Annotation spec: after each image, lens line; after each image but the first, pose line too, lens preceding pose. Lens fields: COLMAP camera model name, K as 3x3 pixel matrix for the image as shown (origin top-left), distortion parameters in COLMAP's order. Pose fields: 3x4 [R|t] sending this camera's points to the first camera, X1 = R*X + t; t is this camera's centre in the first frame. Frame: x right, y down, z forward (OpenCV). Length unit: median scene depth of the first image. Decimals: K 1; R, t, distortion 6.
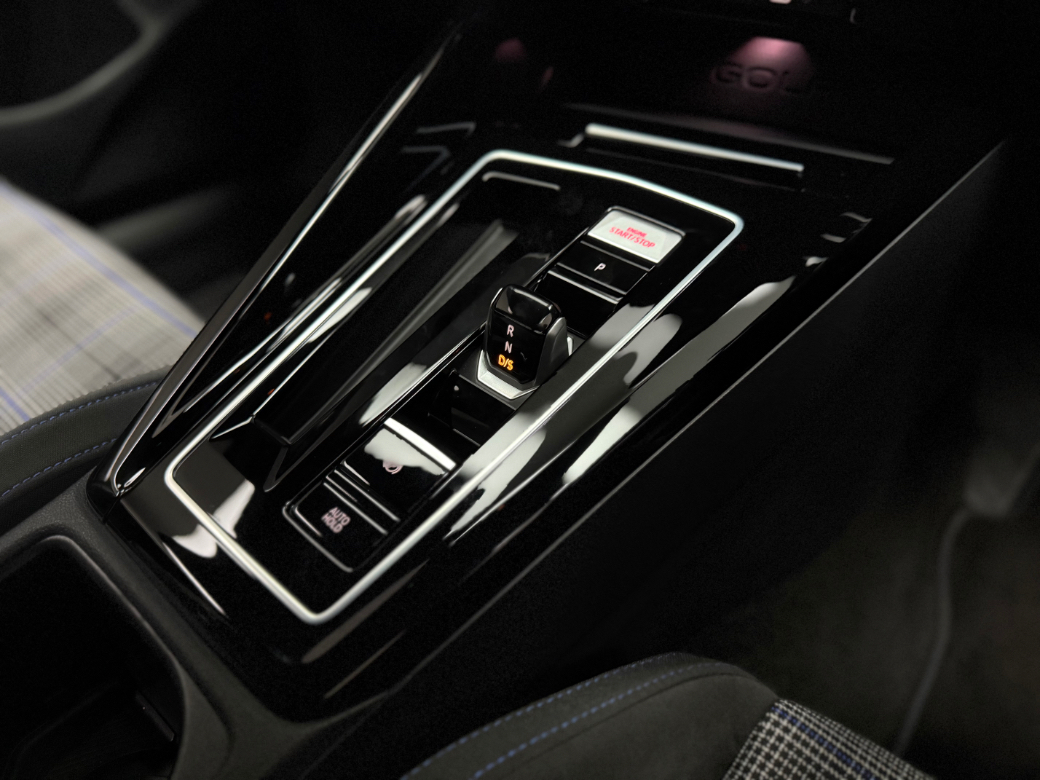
lens RADIAL K [[718.5, 0, 500.8], [0, 718.5, 391.6], [0, 0, 1]] dist [0.095560, -0.130399]
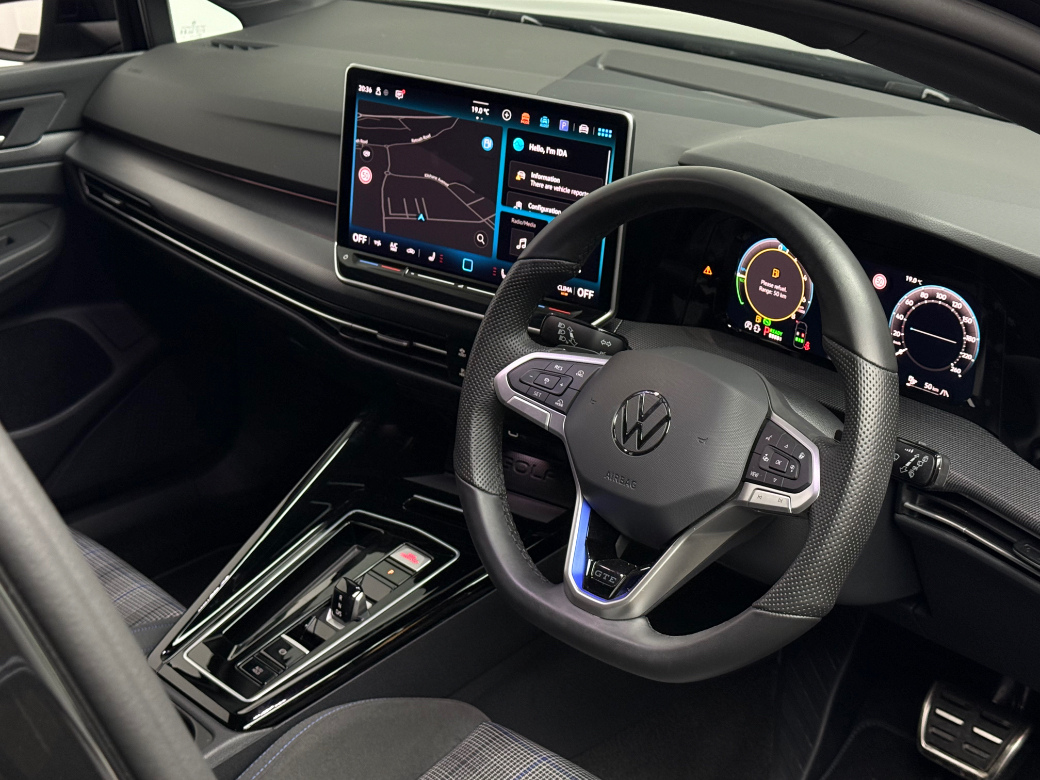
lens RADIAL K [[1590.9, 0, 520.0], [0, 1590.9, 390.0], [0, 0, 1]] dist [0.212020, -0.853932]
pose [[0.998184, 0.034966, -0.049060, 0.772400], [-0.047354, 0.958796, -0.280120, 0.647464], [0.037243, 0.281934, 0.958711, -3.849935]]
